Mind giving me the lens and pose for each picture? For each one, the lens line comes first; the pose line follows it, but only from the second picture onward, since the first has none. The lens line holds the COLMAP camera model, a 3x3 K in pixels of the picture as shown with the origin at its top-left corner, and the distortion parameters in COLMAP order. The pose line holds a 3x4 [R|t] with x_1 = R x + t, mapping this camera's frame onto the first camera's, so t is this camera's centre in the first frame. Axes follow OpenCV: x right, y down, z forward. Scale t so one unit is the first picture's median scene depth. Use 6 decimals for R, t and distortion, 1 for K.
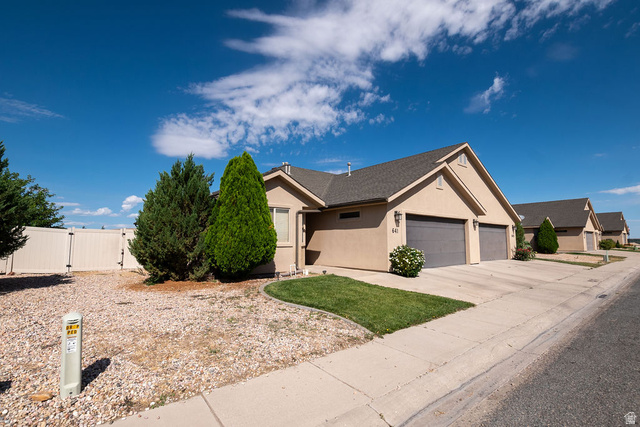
lens RADIAL K [[335.9, 0, 320.0], [0, 335.9, 213.5], [0, 0, 1]] dist [-0.027919, 0.001897]
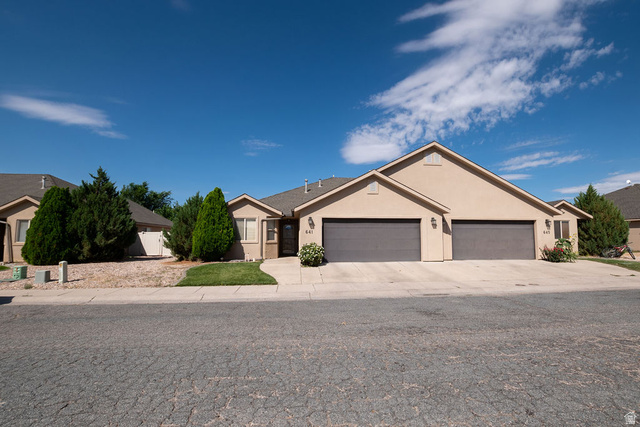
lens RADIAL K [[335.9, 0, 320.0], [0, 335.9, 213.5], [0, 0, 1]] dist [-0.027919, 0.001897]
pose [[0.796383, -0.045930, -0.603046, 0.123510], [0.053329, 0.998561, -0.005627, -0.001389], [0.602437, -0.027679, 0.797687, -0.004780]]
